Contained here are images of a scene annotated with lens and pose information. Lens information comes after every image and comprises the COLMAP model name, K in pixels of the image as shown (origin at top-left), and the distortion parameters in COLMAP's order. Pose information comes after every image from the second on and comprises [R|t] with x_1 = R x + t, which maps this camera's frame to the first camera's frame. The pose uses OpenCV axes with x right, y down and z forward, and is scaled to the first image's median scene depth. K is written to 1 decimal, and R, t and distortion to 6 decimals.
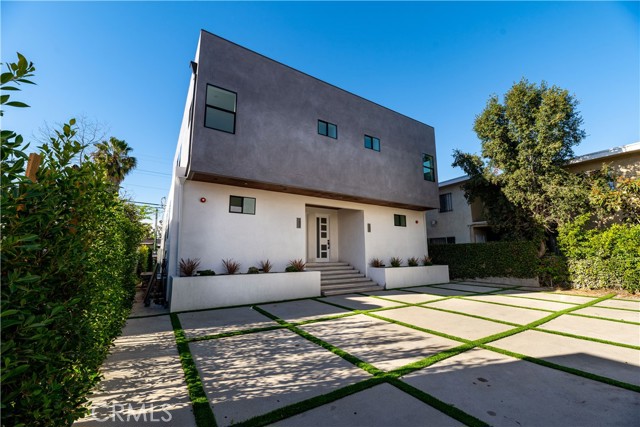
lens RADIAL K [[257.8, 0, 322.1], [0, 257.8, 214.4], [0, 0, 1]] dist [-0.001135, -0.000494]
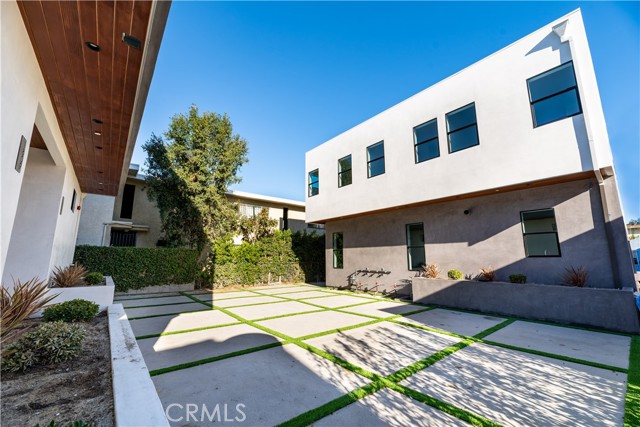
lens RADIAL K [[257.8, 0, 322.1], [0, 257.8, 212.4], [0, 0, 1]] dist [-0.001135, -0.000494]
pose [[-0.117667, 0.184486, 0.975766, -1.048691], [-0.150423, 0.967943, -0.201146, 0.275597], [-0.981594, -0.170446, -0.086145, 1.744000]]
